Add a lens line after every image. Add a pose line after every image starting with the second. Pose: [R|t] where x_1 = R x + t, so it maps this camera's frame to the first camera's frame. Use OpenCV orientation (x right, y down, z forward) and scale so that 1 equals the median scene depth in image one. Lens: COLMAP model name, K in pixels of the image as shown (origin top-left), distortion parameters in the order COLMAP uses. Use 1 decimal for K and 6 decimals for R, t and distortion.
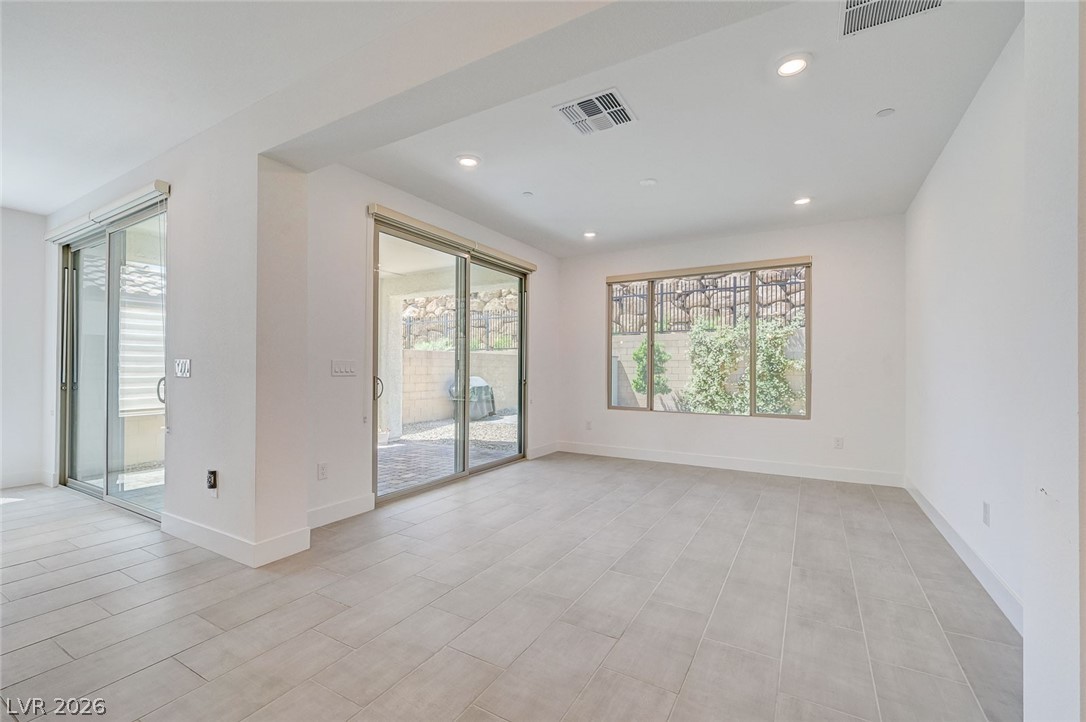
lens RADIAL K [[458.1, 0, 546.6], [0, 458.1, 366.5], [0, 0, 1]] dist [0.000201, 0.000098]
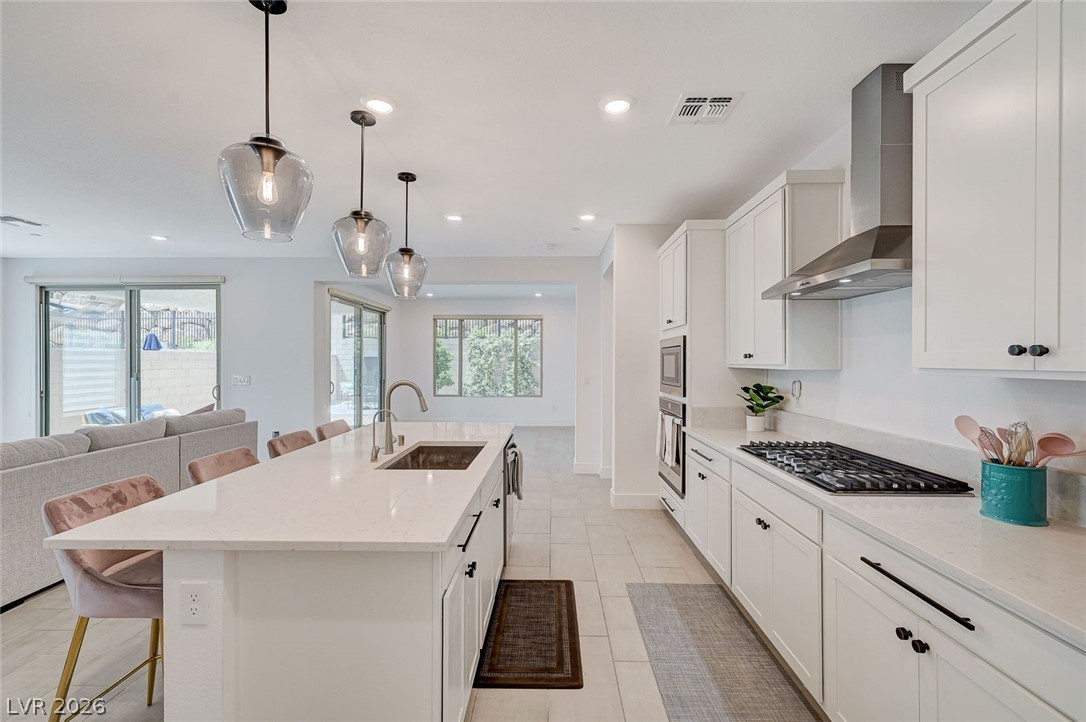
lens RADIAL K [[467.7, 0, 542.6], [0, 467.7, 360.1], [0, 0, 1]] dist [0.000038, -0.000119]
pose [[0.876287, -0.002119, 0.481786, -0.164135], [-0.000521, 0.999986, 0.005346, -0.022899], [-0.481790, -0.004935, 0.876273, -0.318165]]
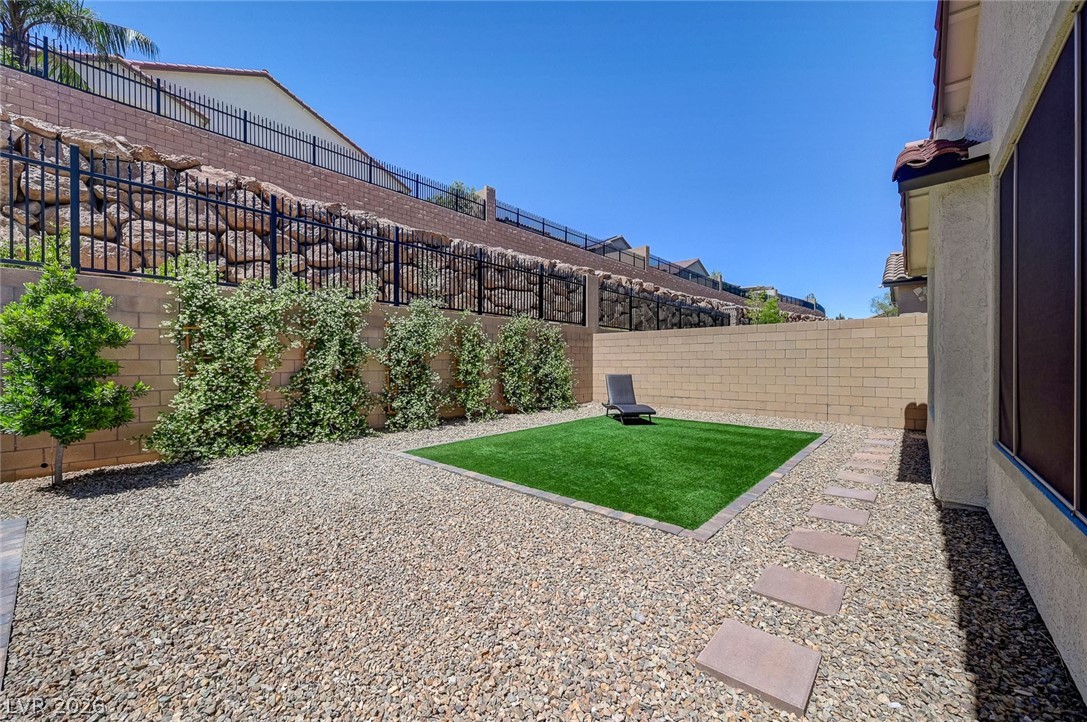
lens RADIAL K [[429.7, 0, 548.2], [0, 429.7, 364.9], [0, 0, 1]] dist [-0.001988, -0.000218]
pose [[0.181486, -0.011369, 0.983328, -0.044869], [-0.000475, 0.999932, 0.011648, 0.001616], [-0.983393, -0.002581, 0.181468, 0.622208]]
